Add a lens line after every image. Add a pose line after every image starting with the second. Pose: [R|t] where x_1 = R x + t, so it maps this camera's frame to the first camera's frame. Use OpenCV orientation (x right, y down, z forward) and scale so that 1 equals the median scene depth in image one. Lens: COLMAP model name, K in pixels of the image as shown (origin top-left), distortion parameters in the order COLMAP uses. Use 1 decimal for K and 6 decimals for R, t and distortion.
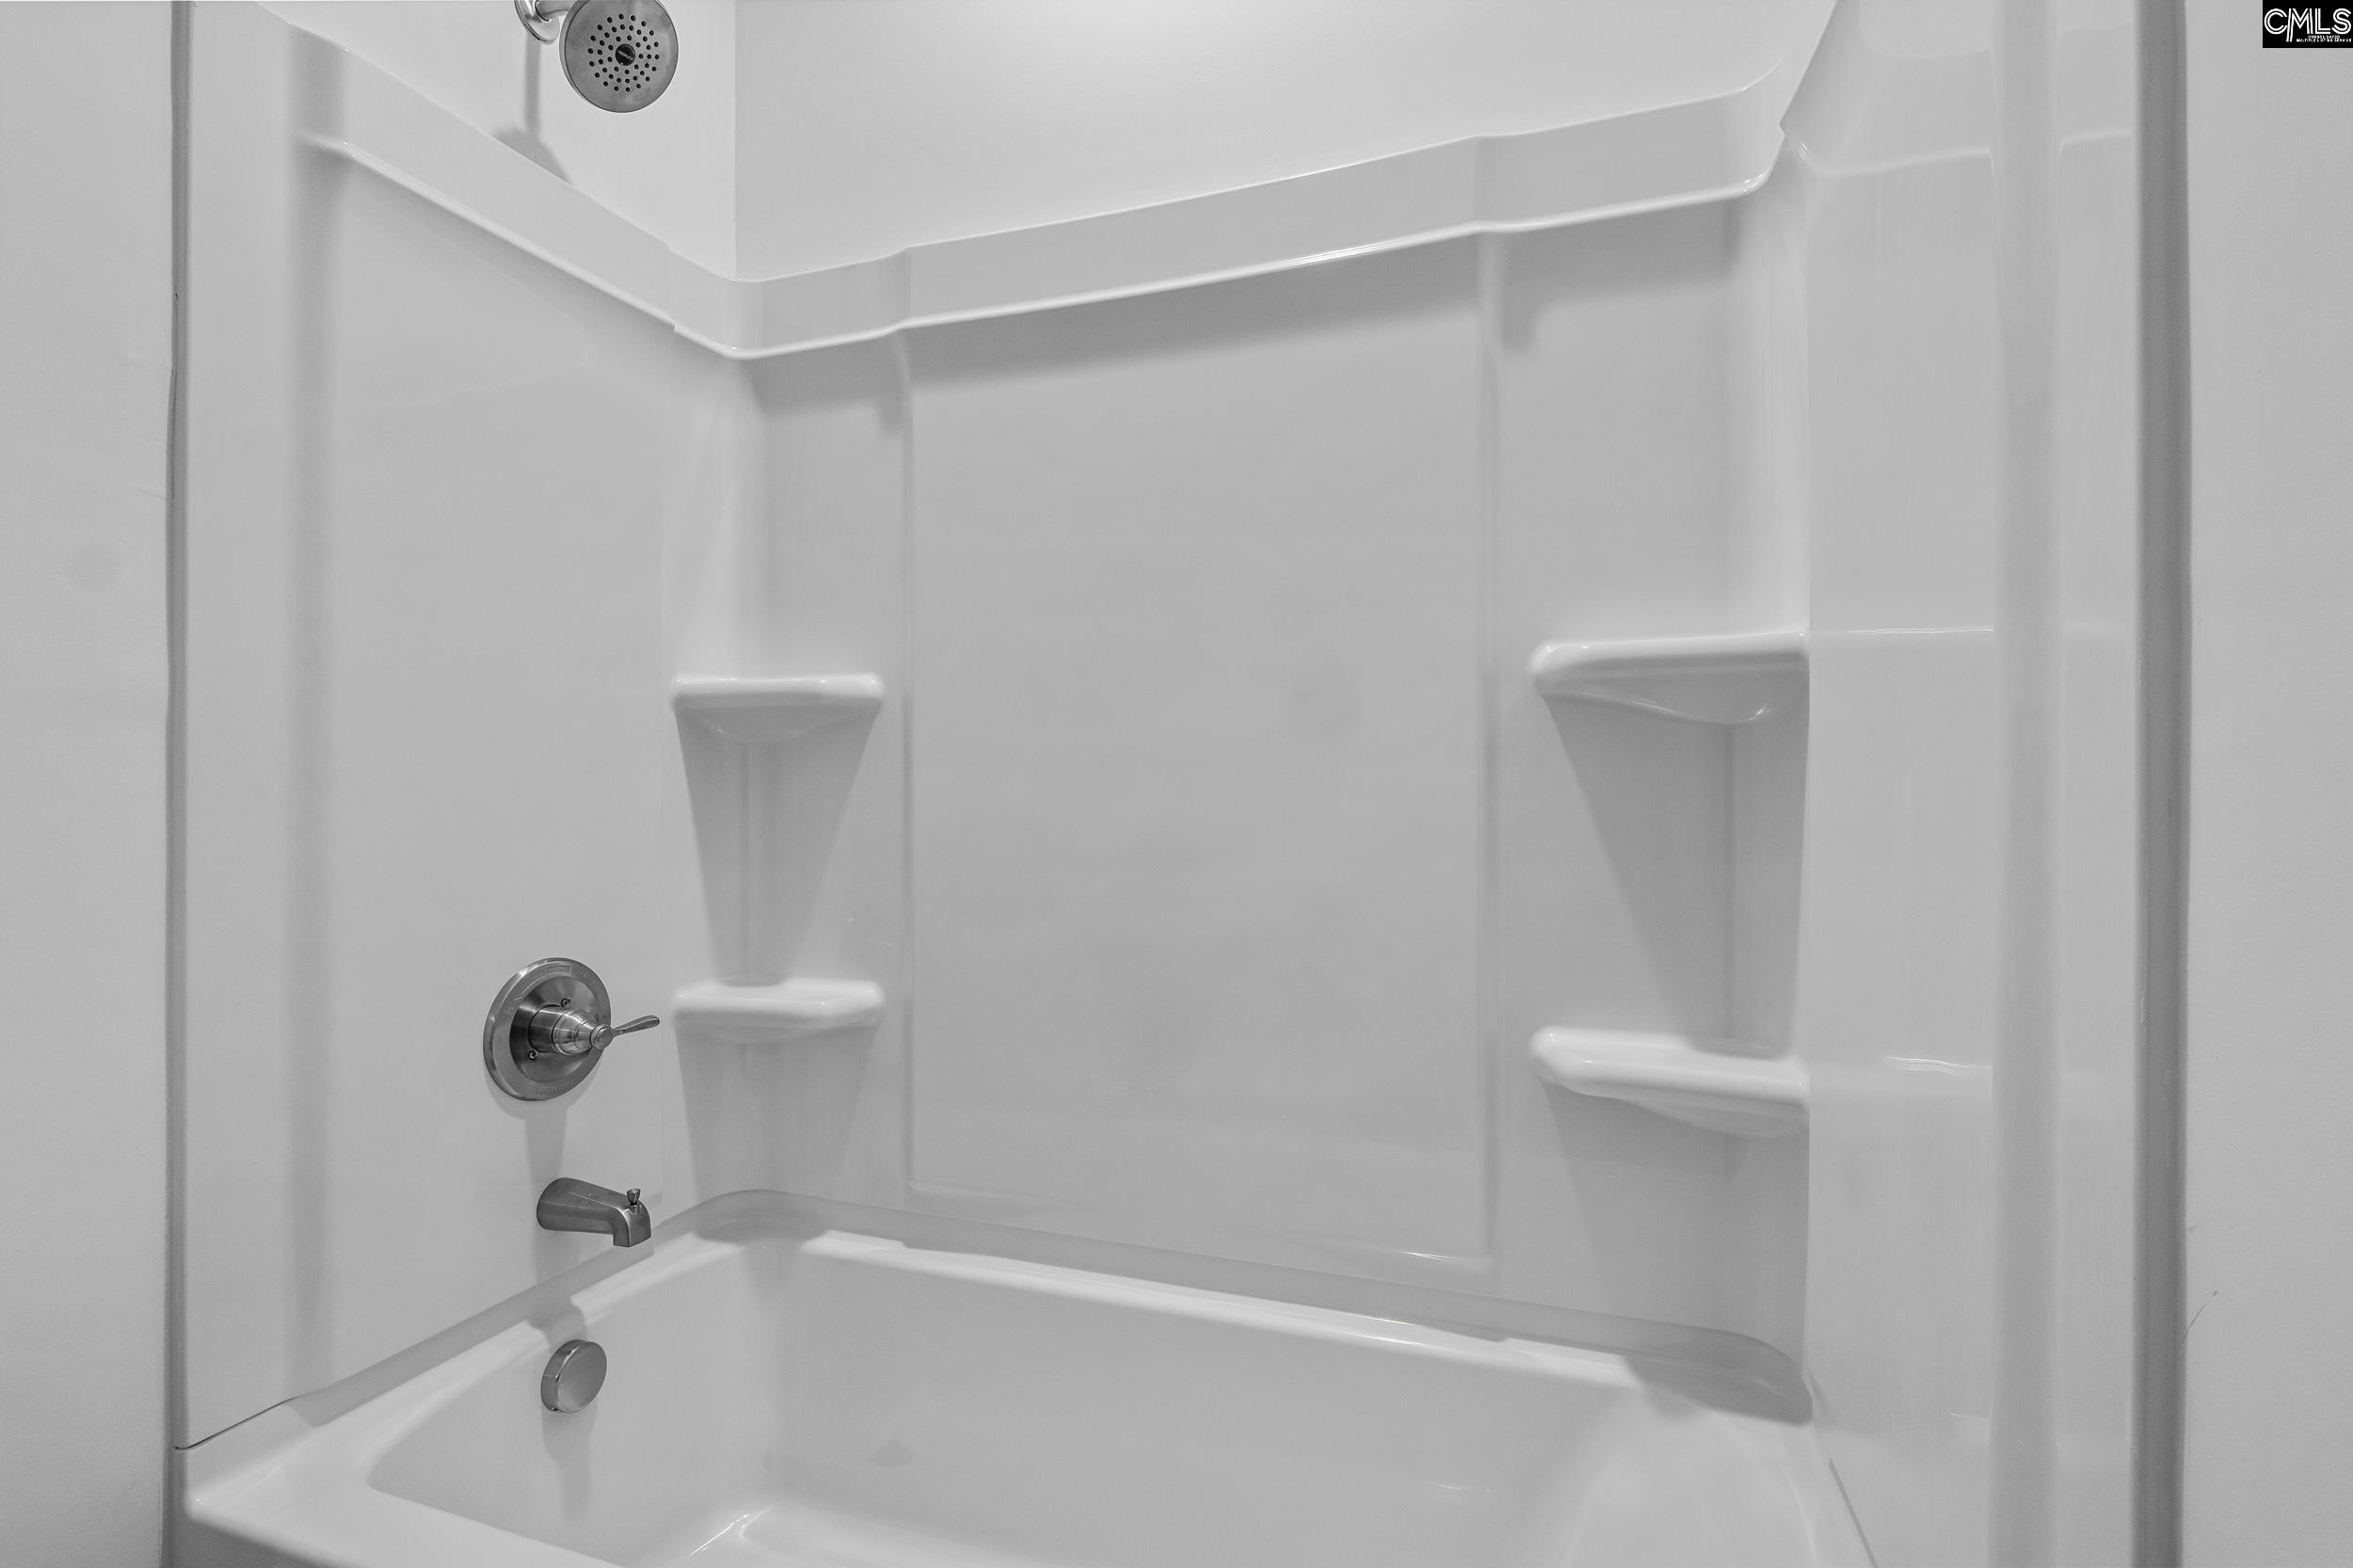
lens RADIAL K [[1102.8, 0, 1163.7], [0, 1102.8, 787.6], [0, 0, 1]] dist [-0.006356, -0.000156]
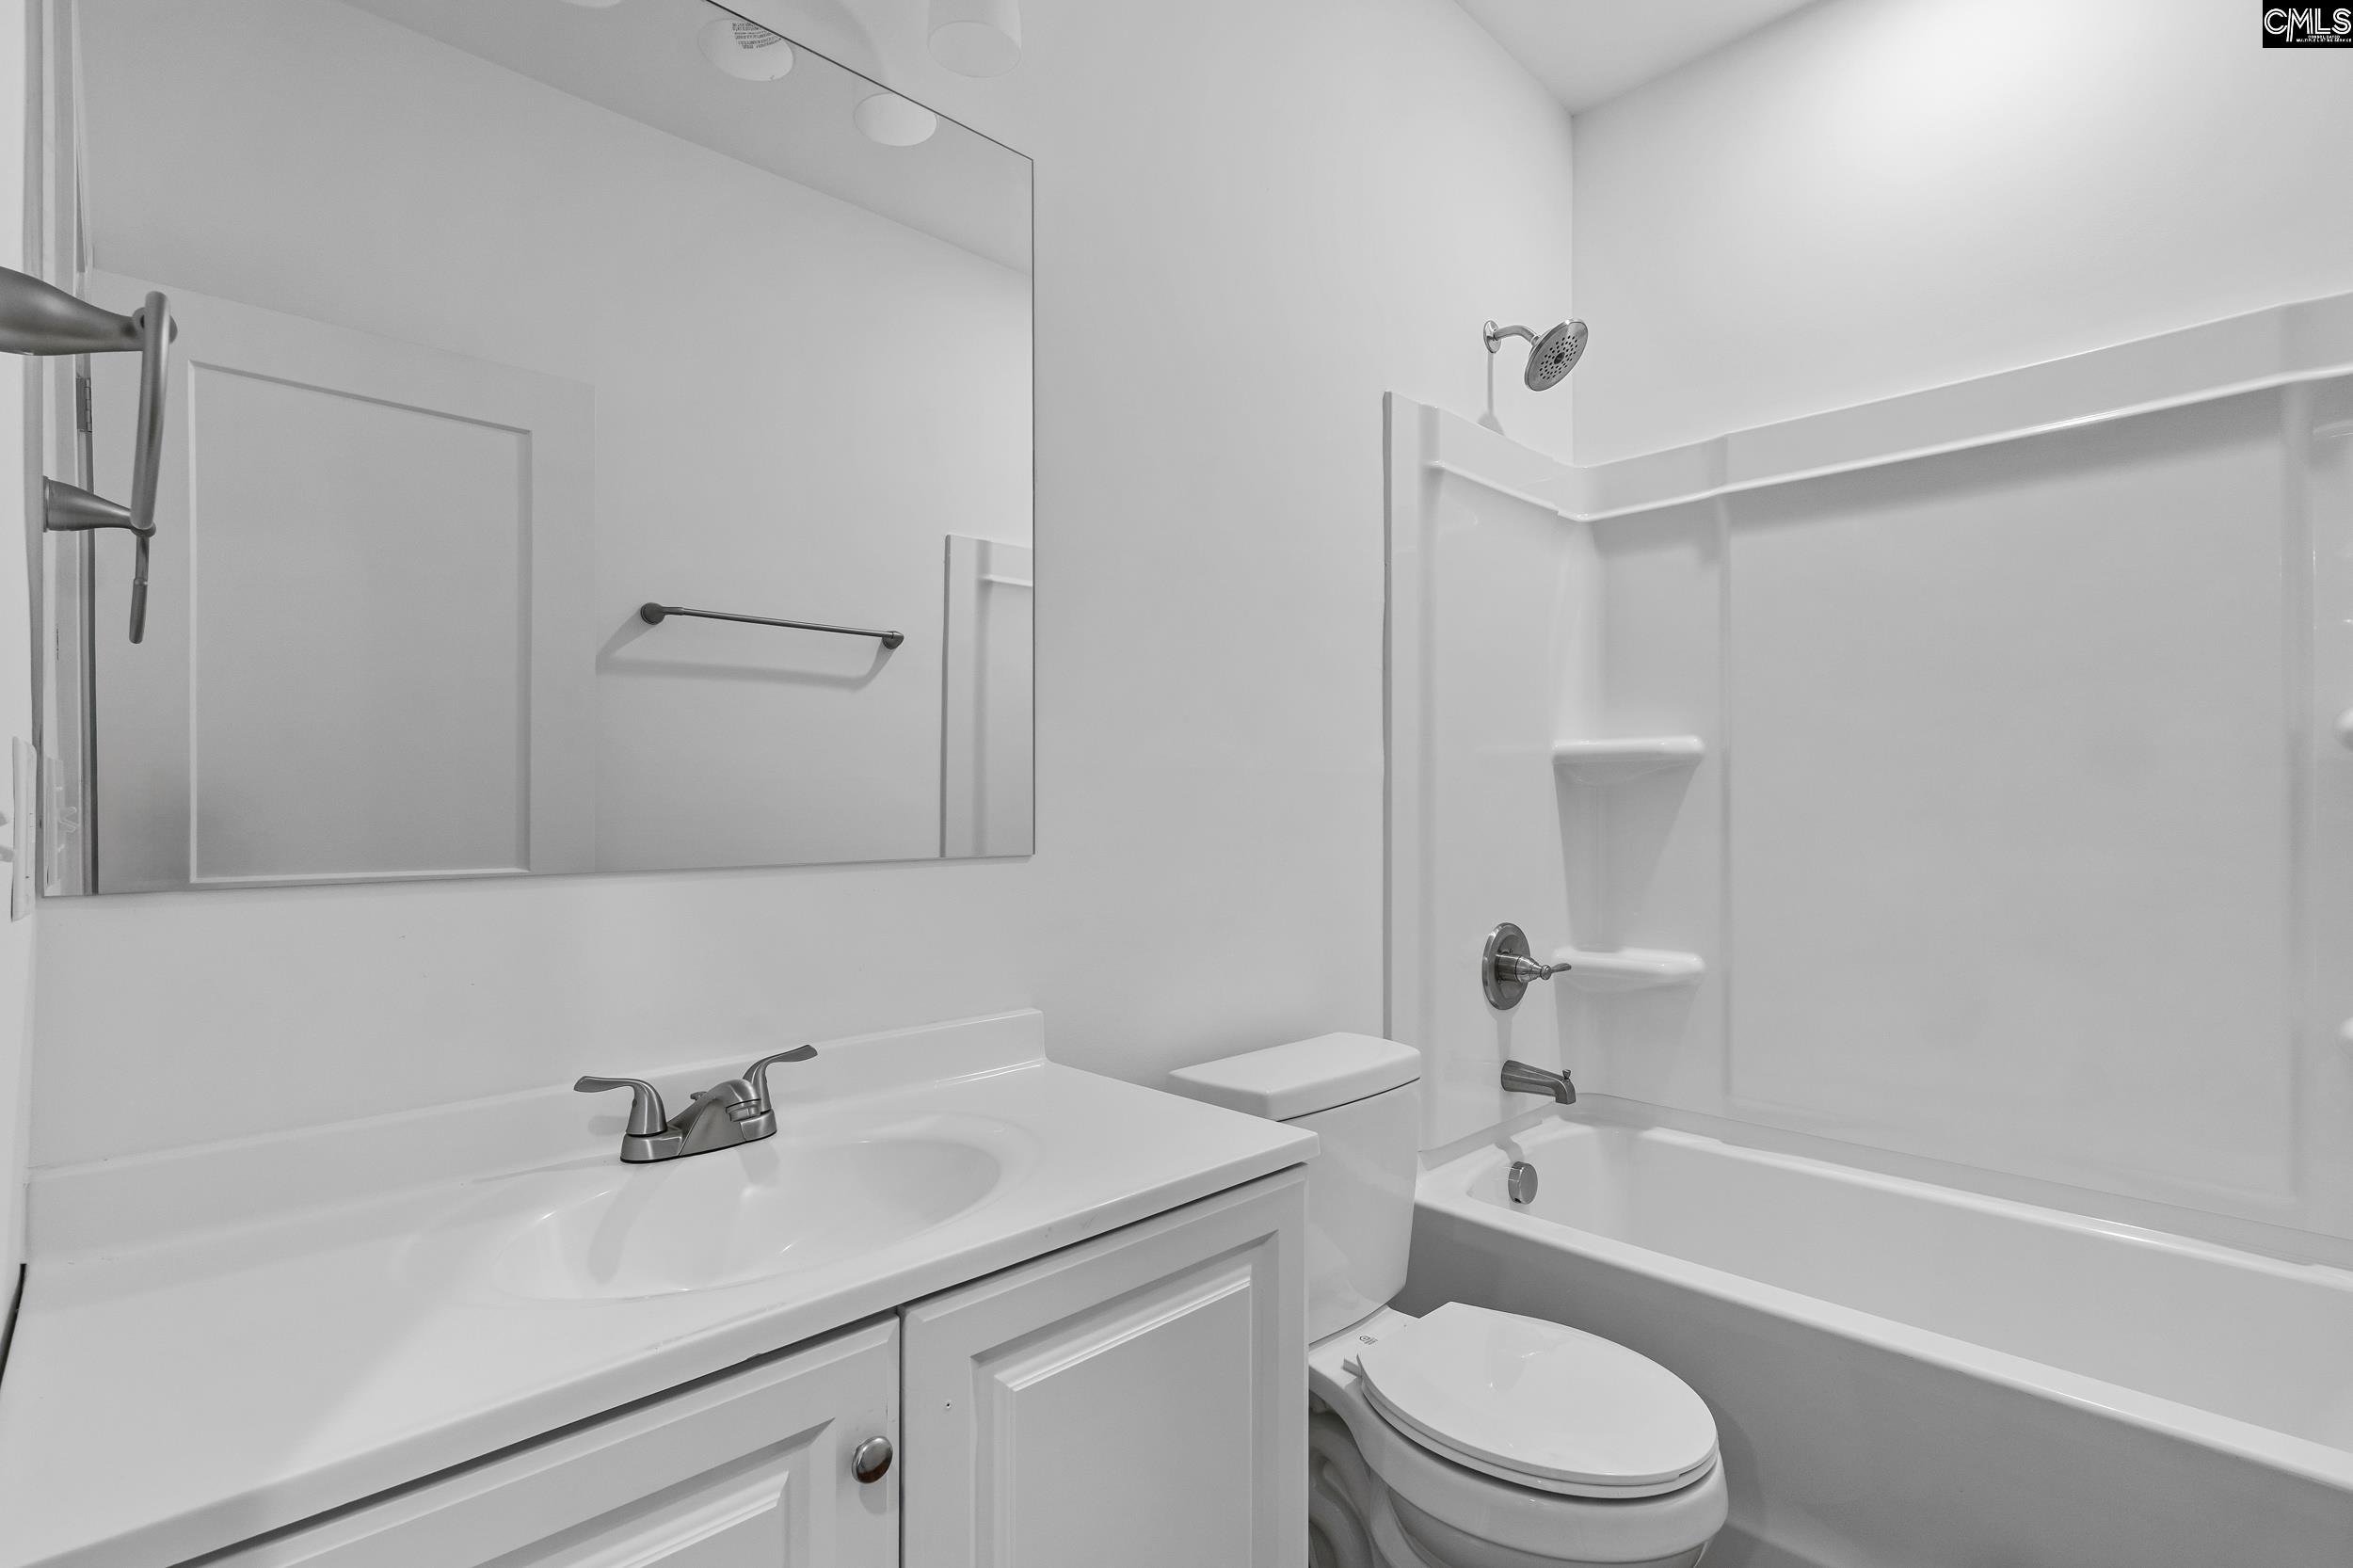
lens RADIAL K [[1095.2, 0, 1166.7], [0, 1095.2, 797.8], [0, 0, 1]] dist [-0.001158, 0.000093]
pose [[0.891327, 0.000186, -0.453361, -0.239845], [0.001013, 0.999997, 0.002402, -0.029676], [0.453360, -0.002600, 0.891324, -0.583790]]
